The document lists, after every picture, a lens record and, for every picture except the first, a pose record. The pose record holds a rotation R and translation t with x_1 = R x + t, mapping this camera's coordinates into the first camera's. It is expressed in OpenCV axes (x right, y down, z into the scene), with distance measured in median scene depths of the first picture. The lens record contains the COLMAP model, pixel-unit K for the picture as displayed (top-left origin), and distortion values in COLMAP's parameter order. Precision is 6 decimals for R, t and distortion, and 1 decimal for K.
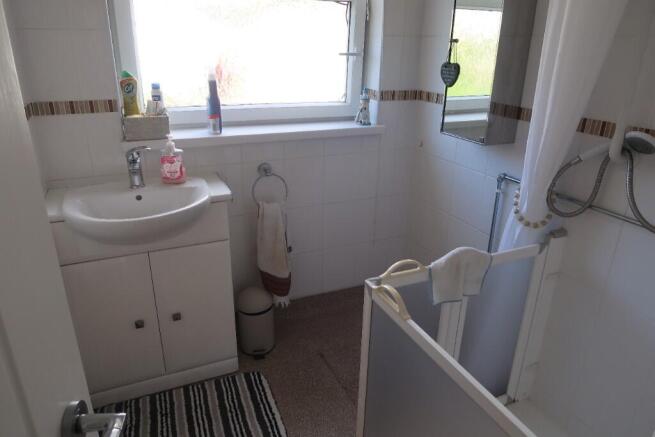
lens RADIAL K [[452.0, 0, 328.5], [0, 452.0, 216.2], [0, 0, 1]] dist [-0.020138, 0.003454]
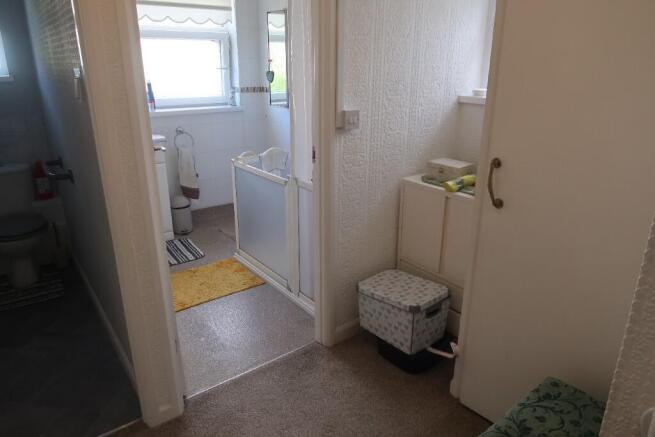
lens RADIAL K [[452.0, 0, 325.5], [0, 452.0, 219.3], [0, 0, 1]] dist [-0.020138, 0.003454]
pose [[0.974841, -0.085753, 0.205747, 0.028994], [0.090905, 0.995736, -0.015701, 0.332870], [-0.203523, 0.034010, 0.978479, -0.895437]]
